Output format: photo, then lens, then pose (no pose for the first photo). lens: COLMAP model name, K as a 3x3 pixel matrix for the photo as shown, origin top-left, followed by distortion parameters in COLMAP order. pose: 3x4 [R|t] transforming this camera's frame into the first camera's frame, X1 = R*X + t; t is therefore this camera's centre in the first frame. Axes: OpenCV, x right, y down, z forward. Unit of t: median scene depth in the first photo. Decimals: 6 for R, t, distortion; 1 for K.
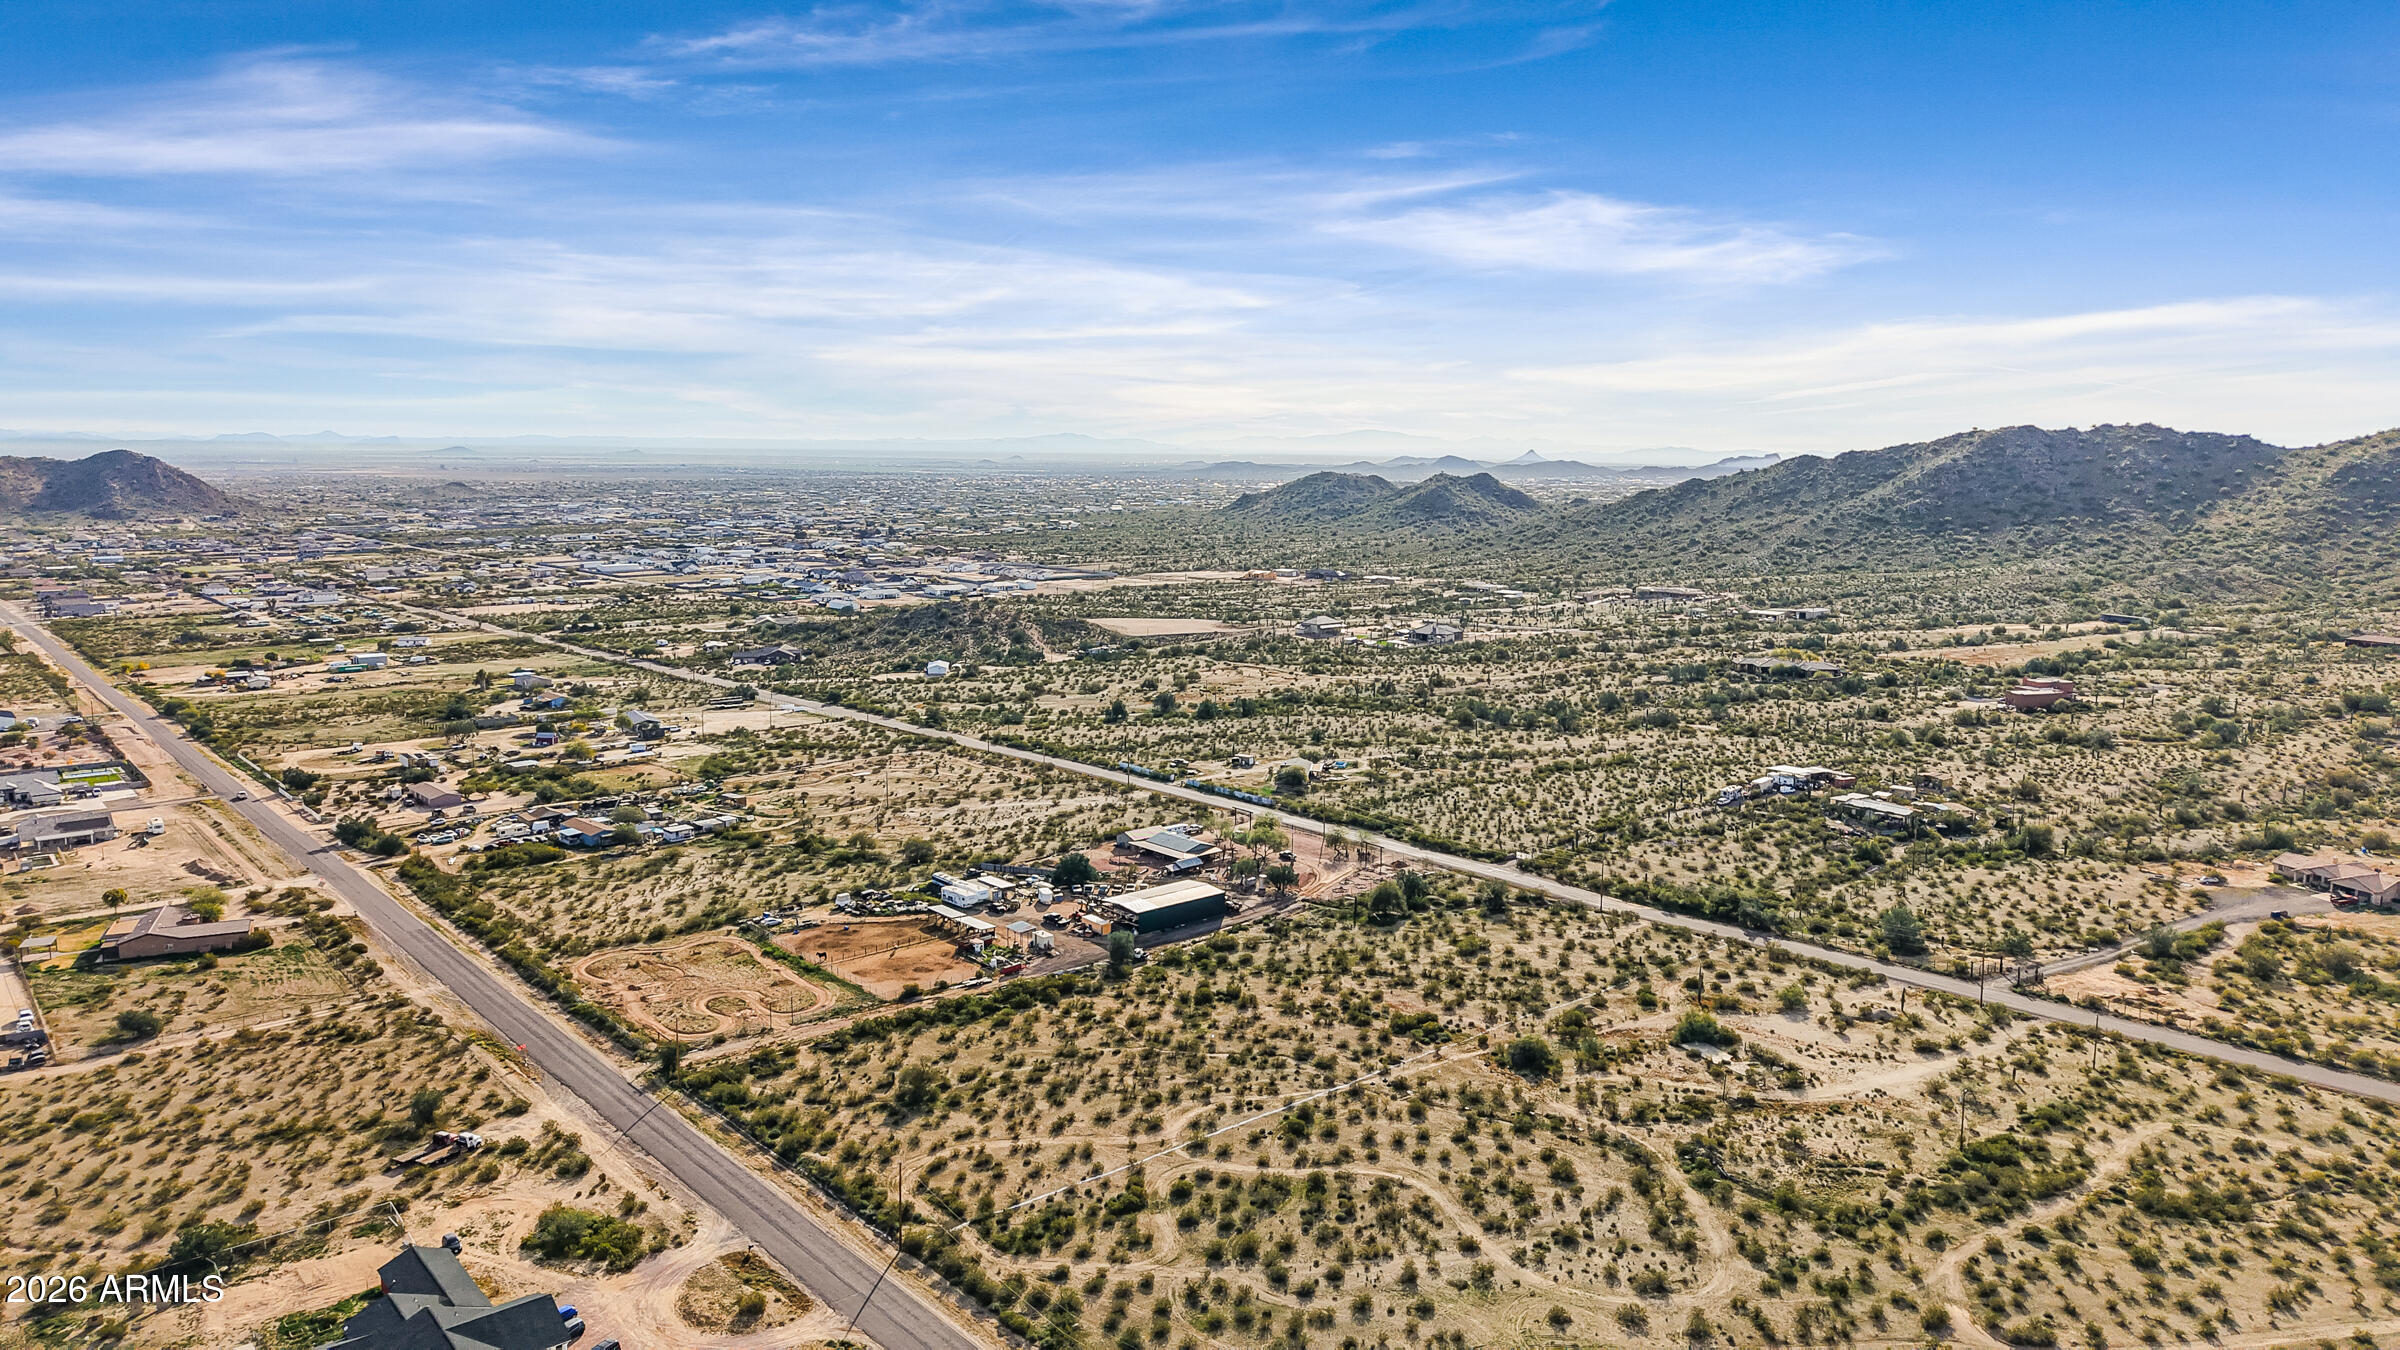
lens RADIAL K [[1785.1, 0, 1064.8], [0, 1785.1, 666.6], [0, 0, 1]] dist [0.047568, -0.075656]
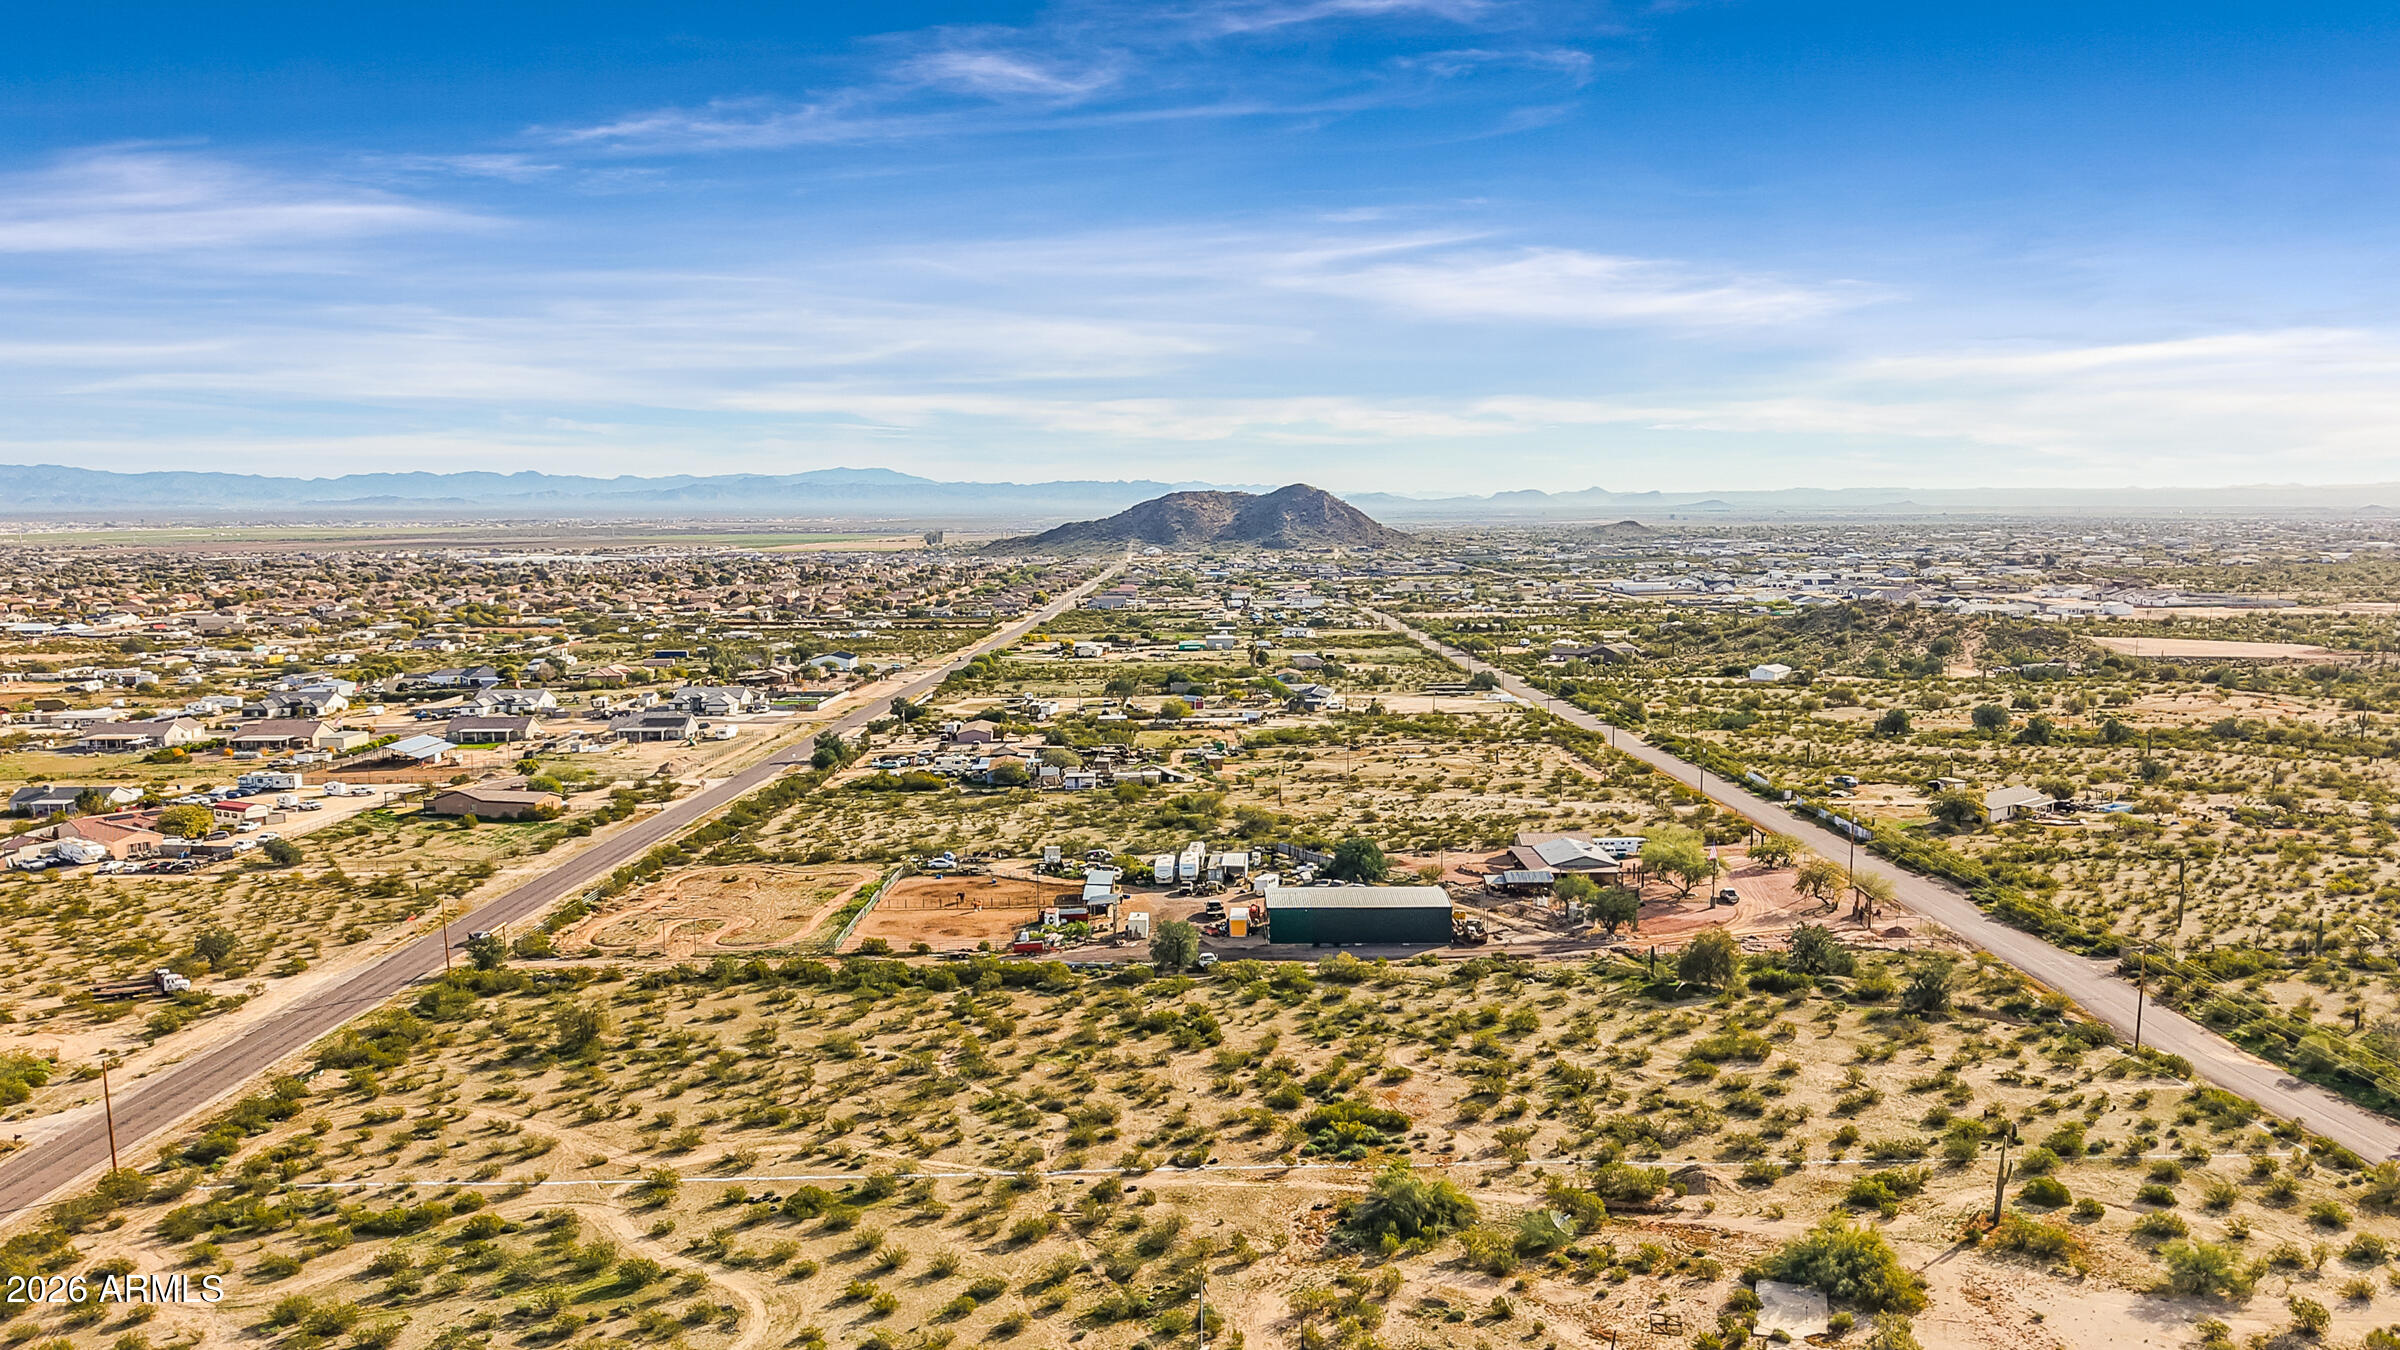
lens RADIAL K [[1785.1, 0, 1064.8], [0, 1785.1, 666.6], [0, 0, 1]] dist [0.047568, -0.075656]
pose [[0.753016, 0.049267, -0.656155, 0.465651], [-0.076708, 0.996967, -0.013175, 0.068729], [0.653516, 0.060254, 0.754511, 0.490548]]
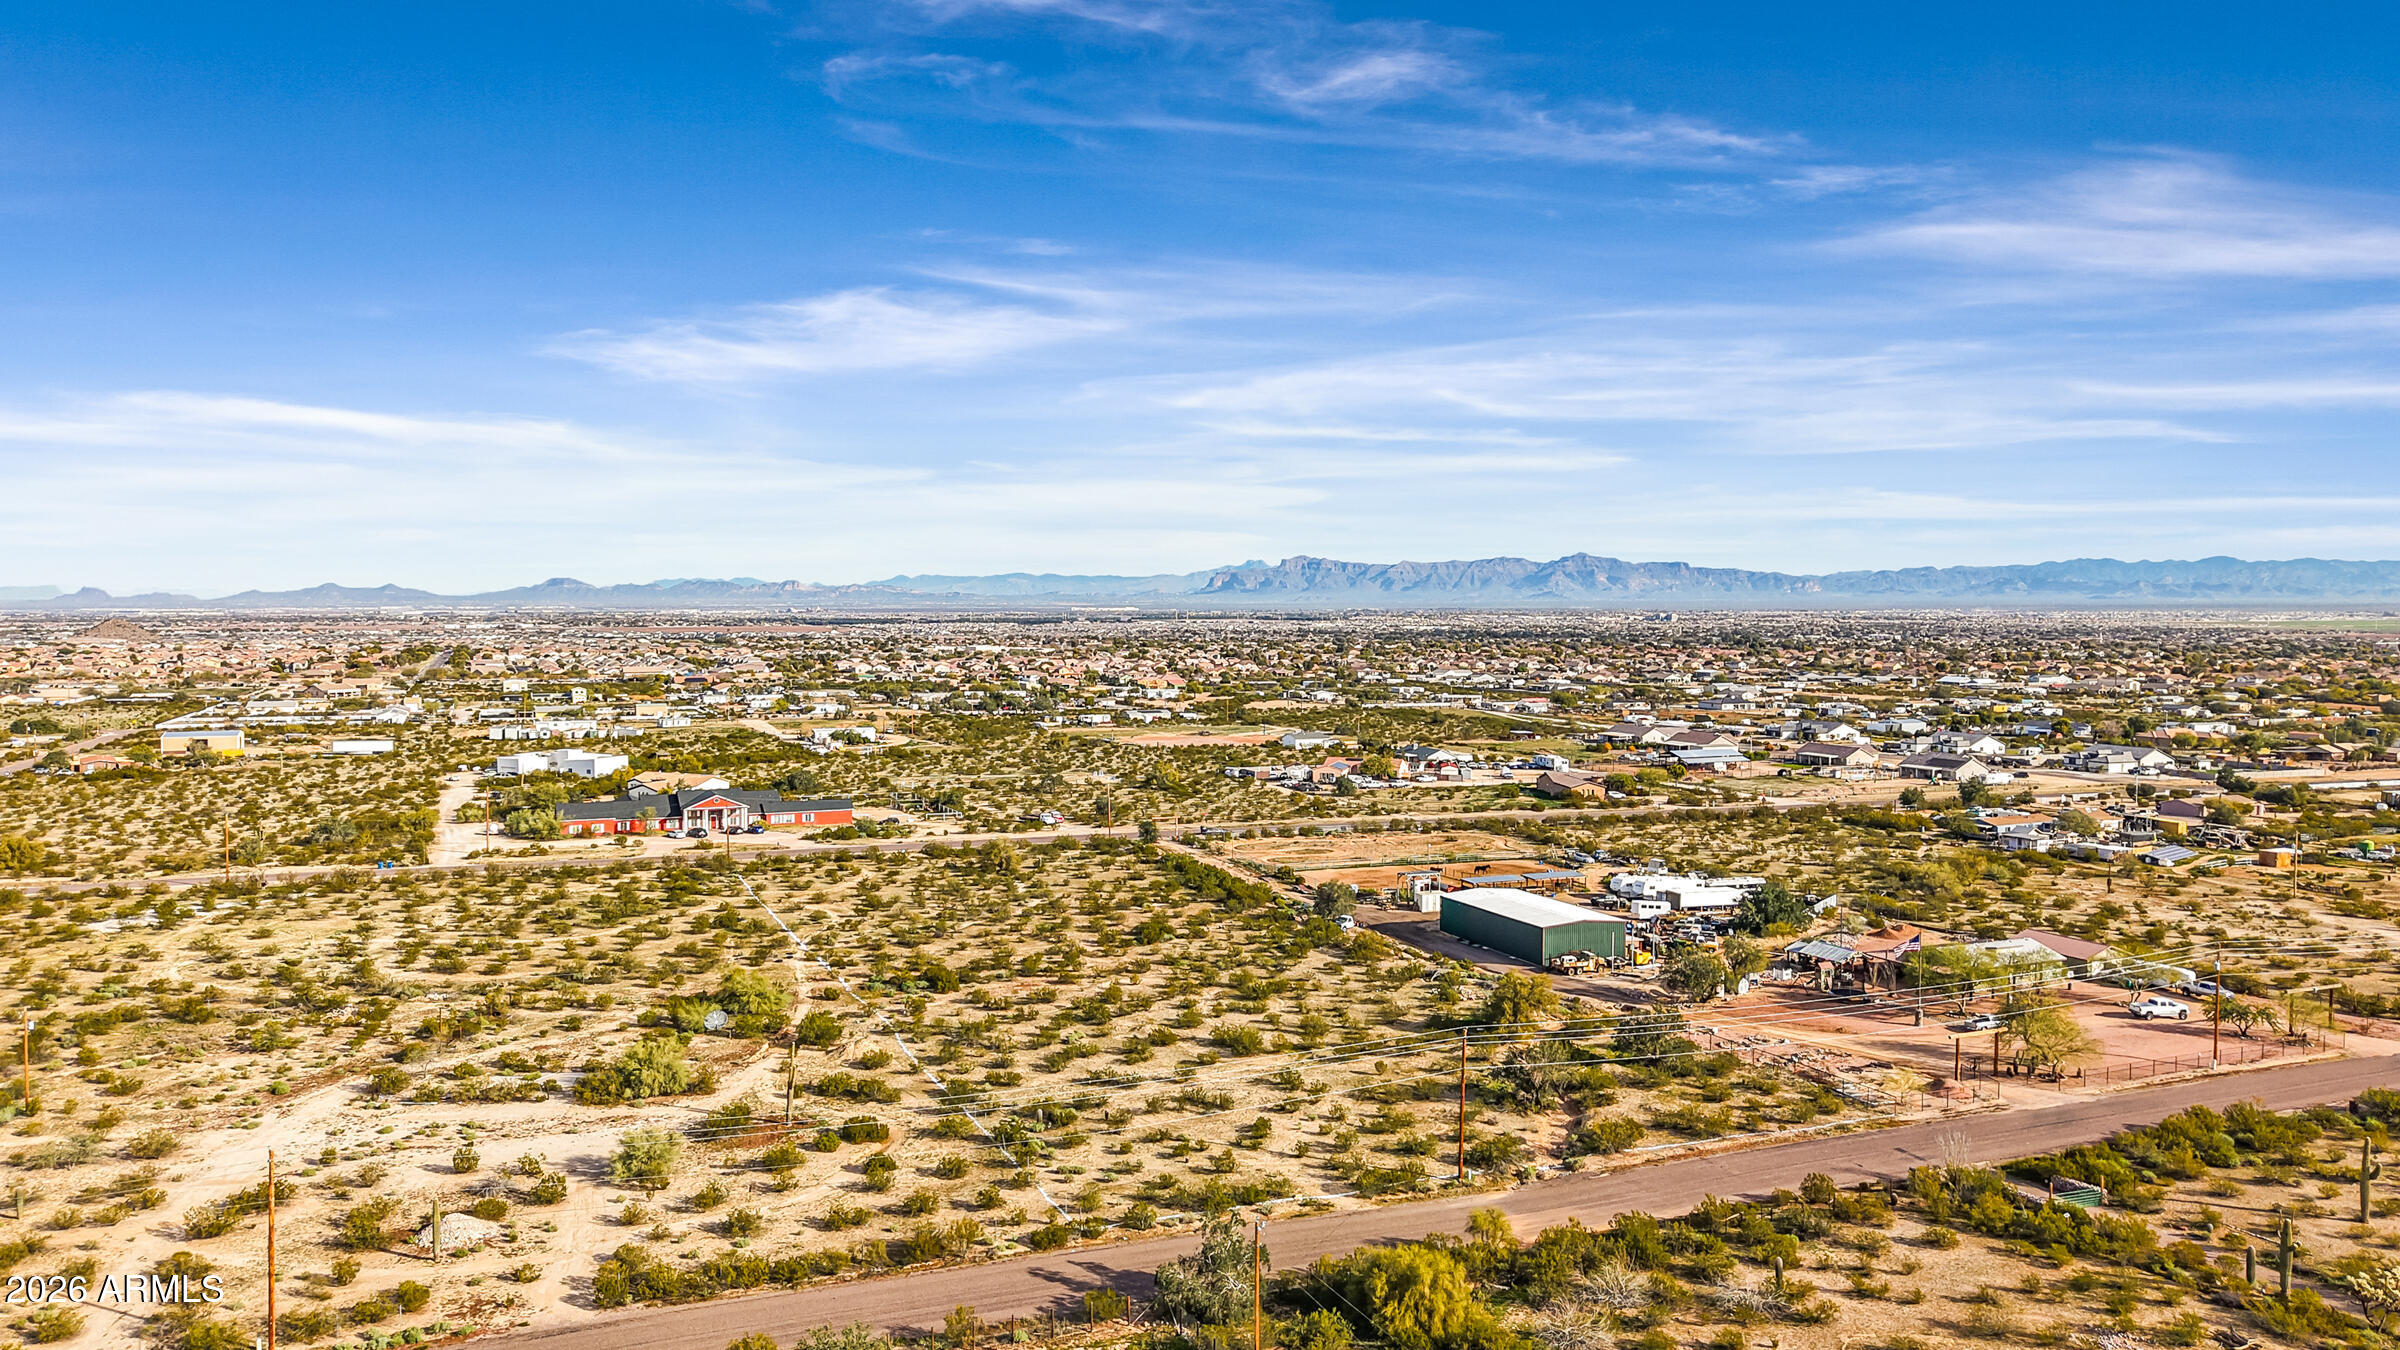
lens RADIAL K [[1847.8, 0, 1200.0], [0, 1847.8, 675.0], [0, 0, 1]] dist [0.054959, 0.000179]
pose [[-0.315356, 0.060469, -0.947045, 0.771514], [-0.113813, 0.988354, 0.101005, 0.007803], [0.942124, 0.139639, -0.304802, 1.229909]]
